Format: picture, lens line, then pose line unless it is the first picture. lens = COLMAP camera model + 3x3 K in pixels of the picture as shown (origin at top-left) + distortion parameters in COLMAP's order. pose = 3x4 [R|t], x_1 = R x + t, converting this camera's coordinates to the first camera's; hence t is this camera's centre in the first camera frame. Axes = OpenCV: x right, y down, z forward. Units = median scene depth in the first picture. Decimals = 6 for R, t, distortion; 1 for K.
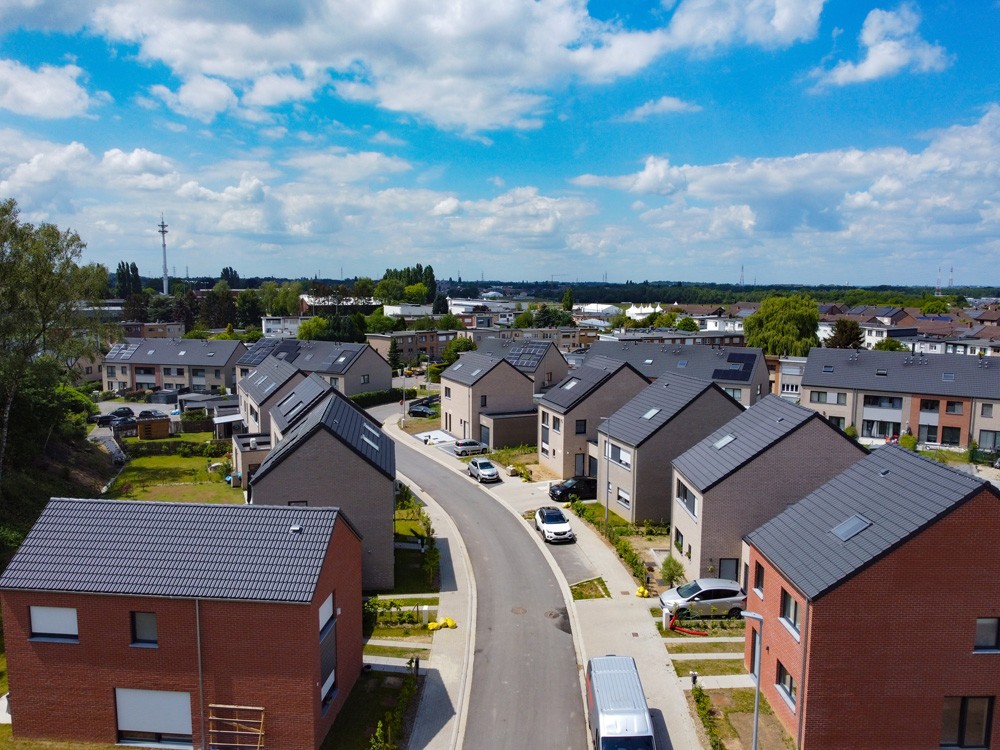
lens RADIAL K [[756.0, 0, 500.0], [0, 756.0, 375.0], [0, 0, 1]] dist [-0.002095, -0.002812]
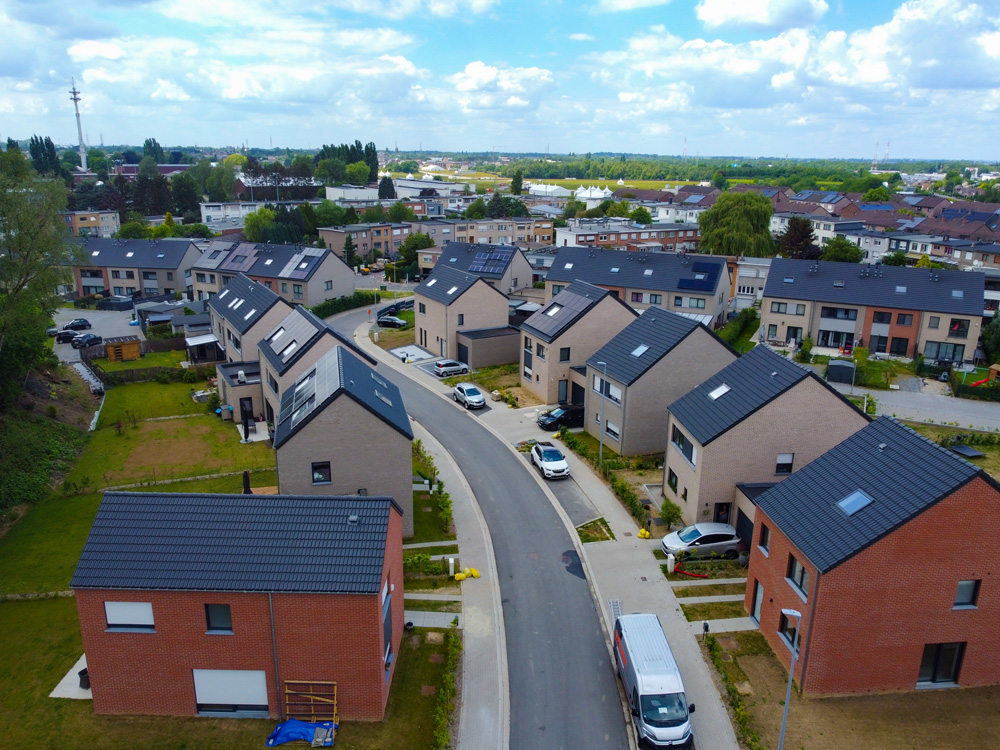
lens RADIAL K [[756.0, 0, 500.0], [0, 756.0, 375.0], [0, 0, 1]] dist [-0.002095, -0.002812]
pose [[0.996835, -0.015879, 0.077900, -0.070277], [0.002863, 0.986383, 0.164440, -0.083331], [-0.079450, -0.163696, 0.983306, -0.013491]]
